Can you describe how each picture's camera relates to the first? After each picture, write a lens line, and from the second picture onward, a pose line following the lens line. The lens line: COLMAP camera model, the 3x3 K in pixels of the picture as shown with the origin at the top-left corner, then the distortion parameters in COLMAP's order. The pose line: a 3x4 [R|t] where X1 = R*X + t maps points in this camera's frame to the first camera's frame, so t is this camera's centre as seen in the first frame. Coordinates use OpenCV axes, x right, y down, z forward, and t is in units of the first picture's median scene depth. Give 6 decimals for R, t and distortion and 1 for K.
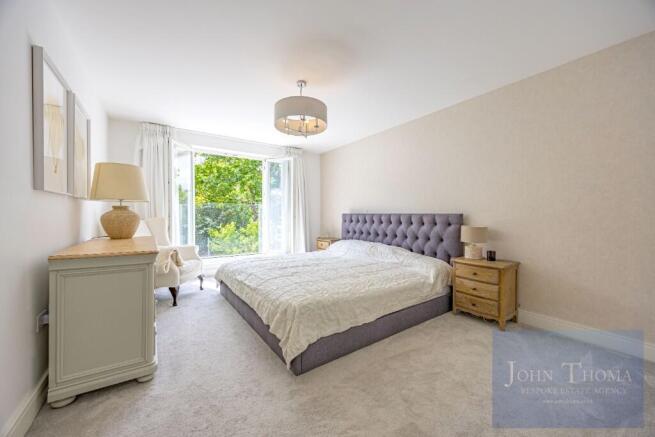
lens RADIAL K [[250.6, 0, 327.6], [0, 250.6, 217.0], [0, 0, 1]] dist [-0.000110, 0.000037]
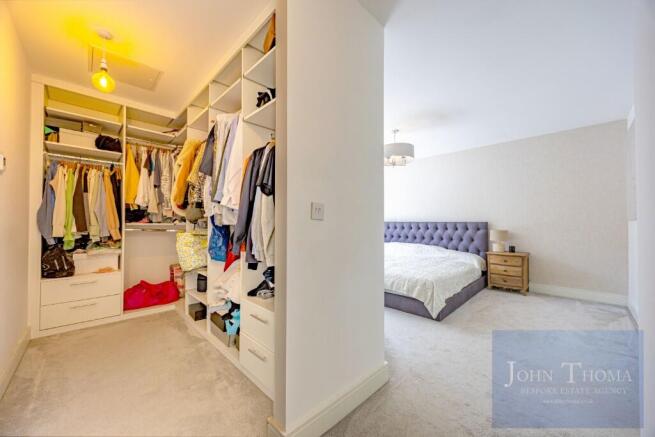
lens RADIAL K [[250.6, 0, 321.4], [0, 250.6, 219.0], [0, 0, 1]] dist [-0.000110, 0.000037]
pose [[0.986923, -0.002281, 0.161177, -0.734640], [0.005545, 0.999788, -0.019806, -0.006863], [-0.161097, 0.020440, 0.986727, -0.326517]]
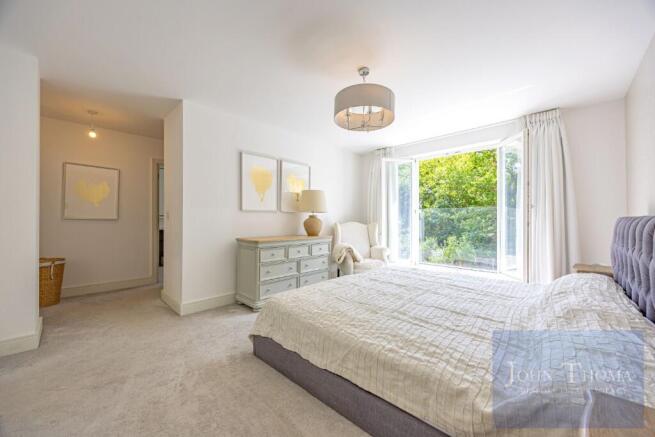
lens RADIAL K [[250.6, 0, 324.7], [0, 250.6, 219.1], [0, 0, 1]] dist [-0.000110, 0.000037]
pose [[0.192501, -0.010398, -0.981242, 0.712520], [-0.009344, 0.999879, -0.012429, -0.000803], [0.981252, 0.011562, 0.192381, 0.695217]]
